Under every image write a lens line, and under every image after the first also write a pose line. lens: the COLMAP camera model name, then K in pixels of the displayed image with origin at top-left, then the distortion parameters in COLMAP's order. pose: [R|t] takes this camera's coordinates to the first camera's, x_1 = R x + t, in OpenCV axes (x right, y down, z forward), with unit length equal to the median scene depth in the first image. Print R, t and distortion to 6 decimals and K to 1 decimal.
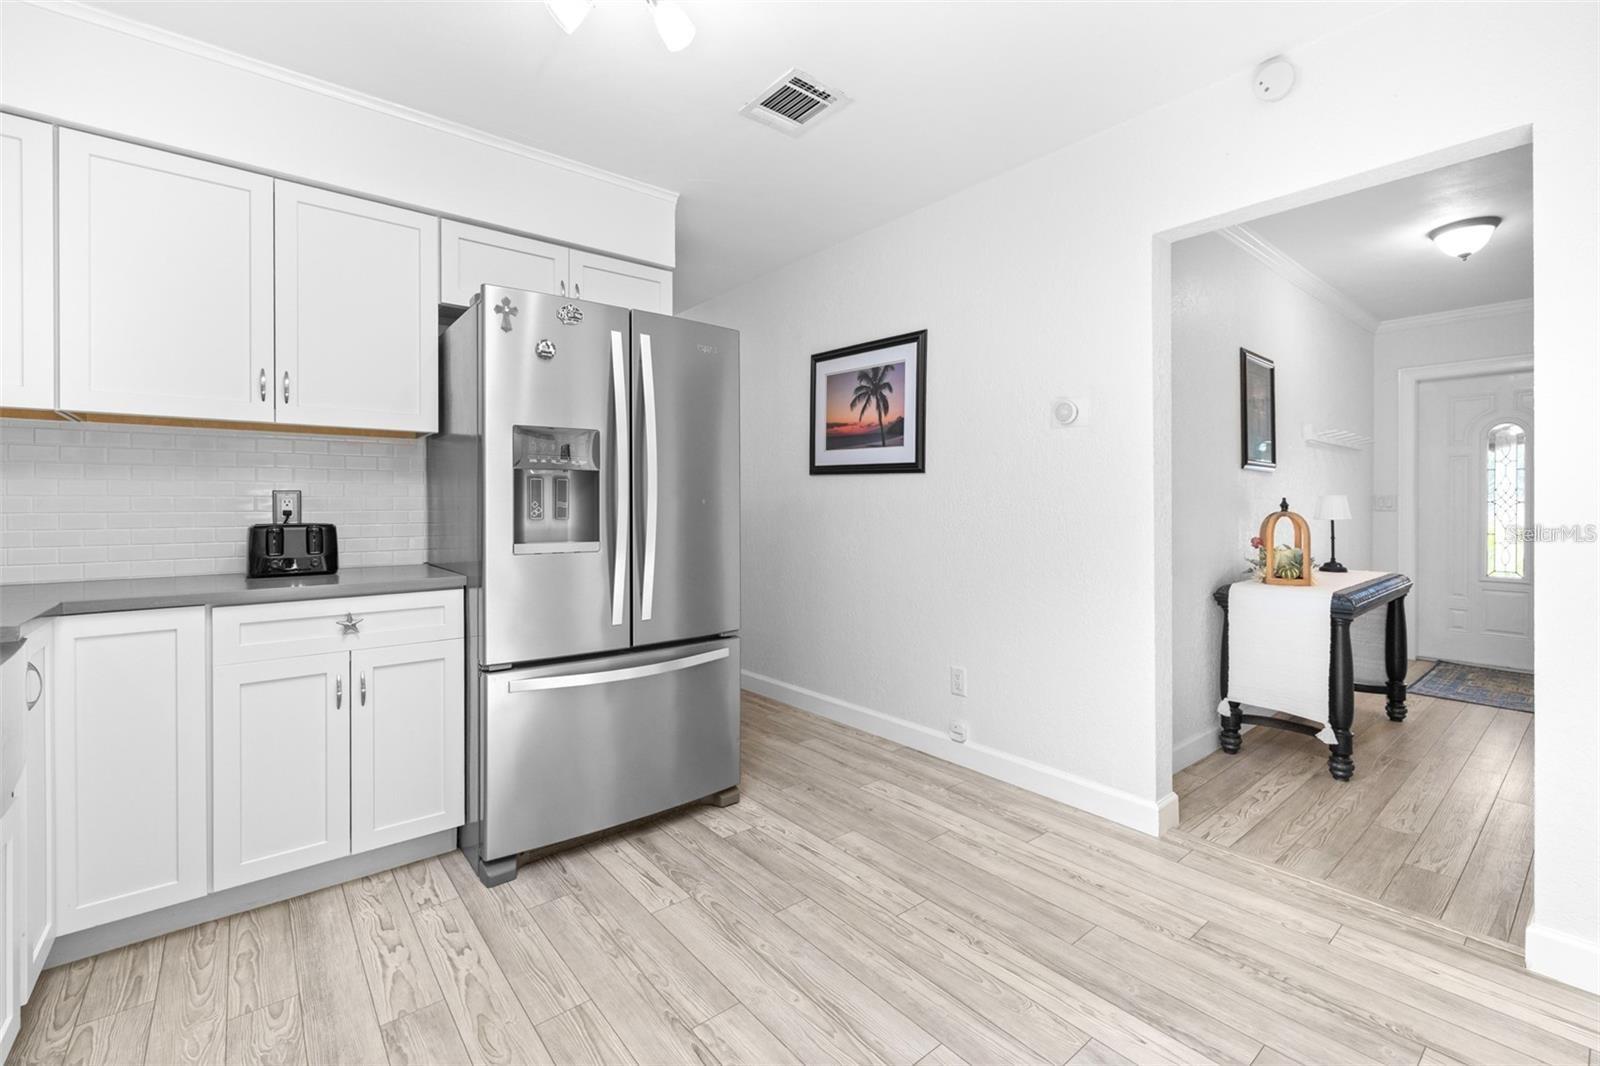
lens RADIAL K [[686.0, 0, 803.6], [0, 686.0, 505.4], [0, 0, 1]] dist [0.000686, -0.000387]
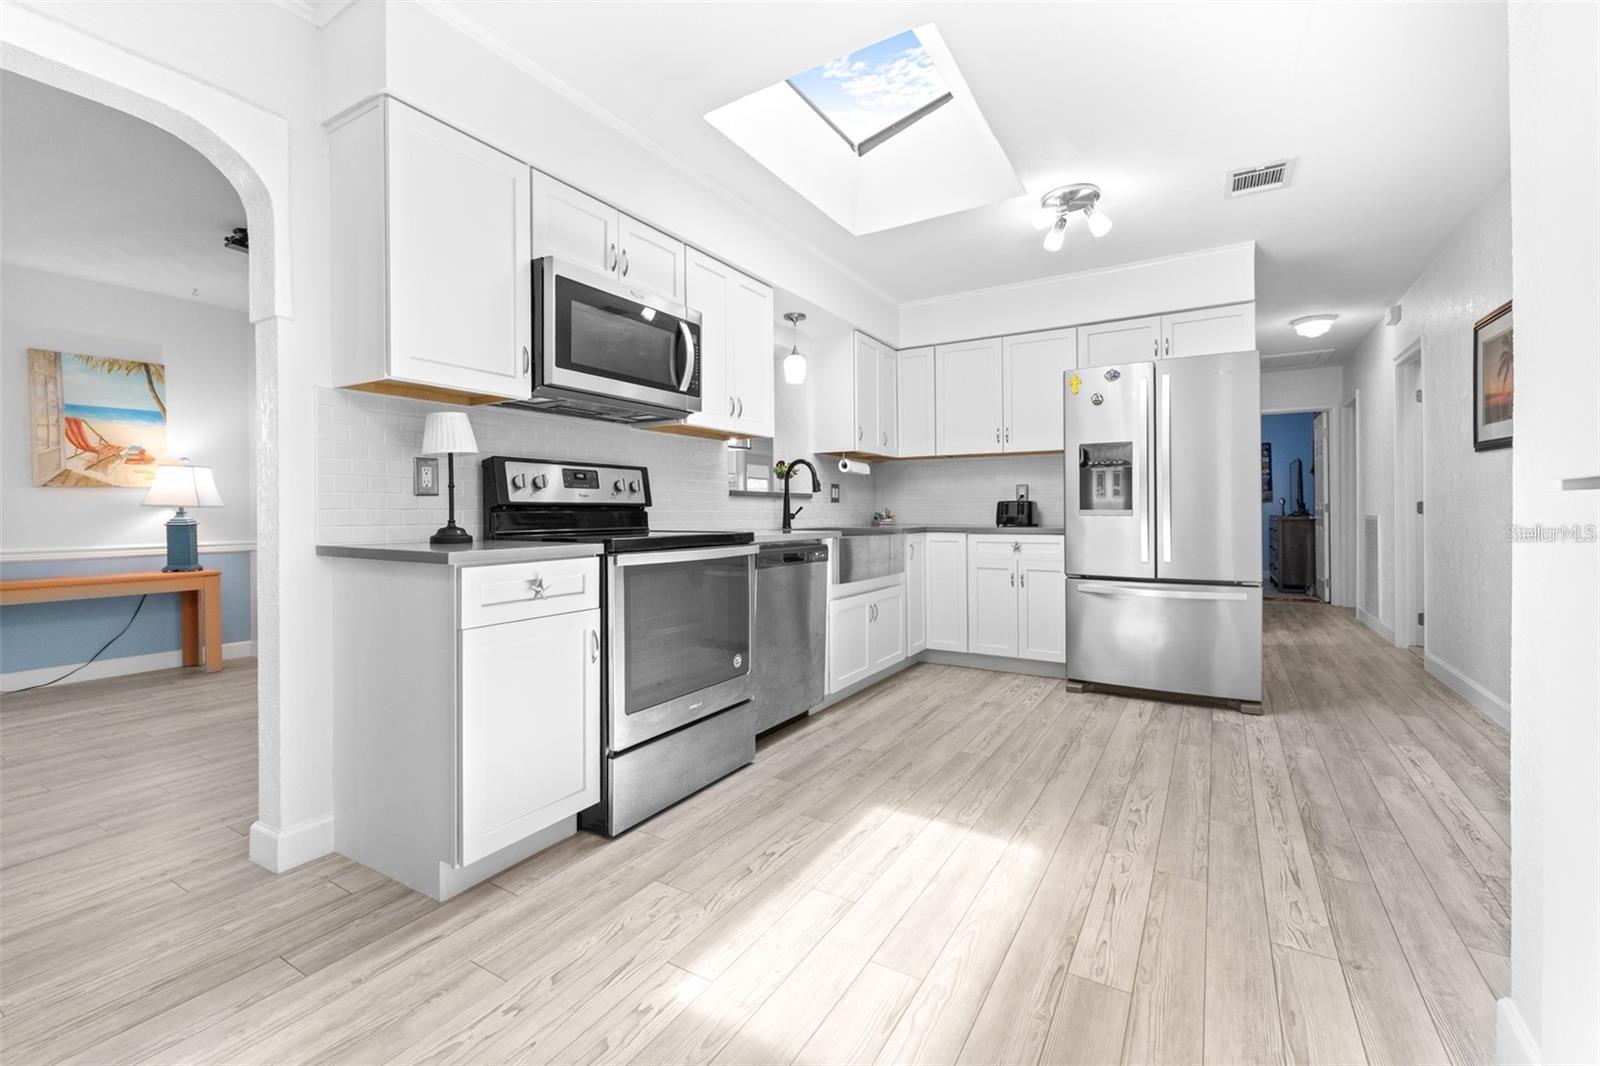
lens RADIAL K [[686.0, 0, 788.3], [0, 686.0, 507.2], [0, 0, 1]] dist [0.000686, -0.000387]
pose [[0.316956, -0.000671, -0.948440, 0.585988], [0.004074, 0.999991, 0.000654, 0.025272], [0.948431, -0.004071, 0.316956, -0.171910]]
